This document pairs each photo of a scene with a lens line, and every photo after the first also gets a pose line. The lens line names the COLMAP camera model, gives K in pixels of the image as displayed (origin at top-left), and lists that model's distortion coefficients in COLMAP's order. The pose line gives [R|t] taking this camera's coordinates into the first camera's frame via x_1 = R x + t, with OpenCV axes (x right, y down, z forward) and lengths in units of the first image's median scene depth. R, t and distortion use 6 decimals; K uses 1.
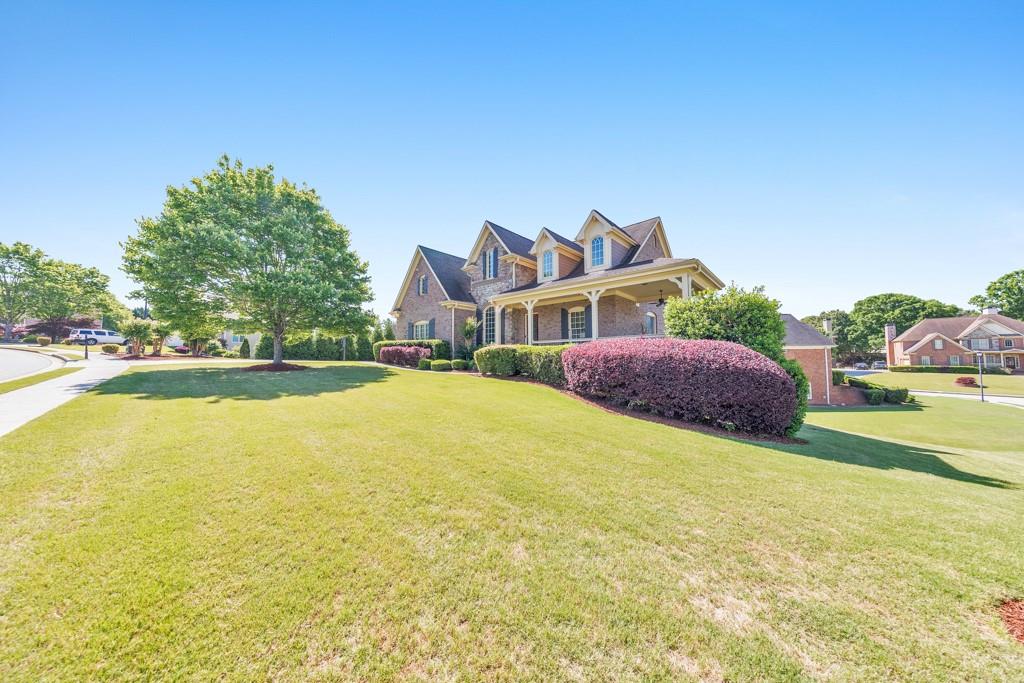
lens RADIAL K [[324.2, 0, 512.9], [0, 324.2, 354.5], [0, 0, 1]] dist [0.000203, 0.000026]
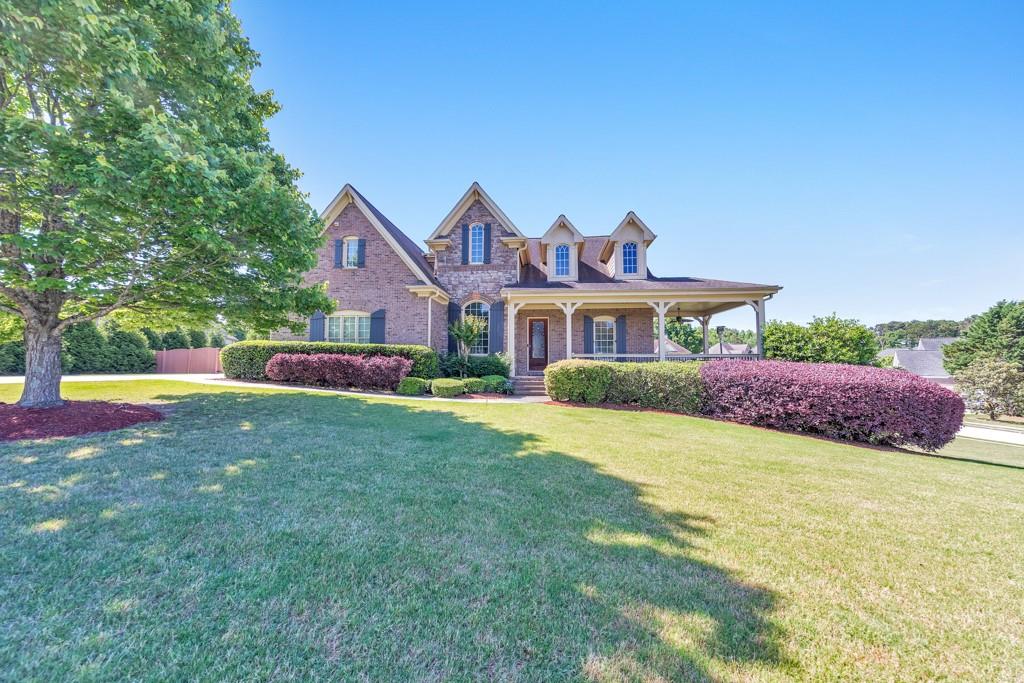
lens RADIAL K [[324.2, 0, 512.9], [0, 324.2, 354.5], [0, 0, 1]] dist [0.000203, 0.000026]
pose [[0.782349, 0.044626, 0.621239, -0.434700], [-0.013320, 0.998401, -0.054944, 0.000744], [-0.622698, 0.034710, 0.781692, 0.403757]]
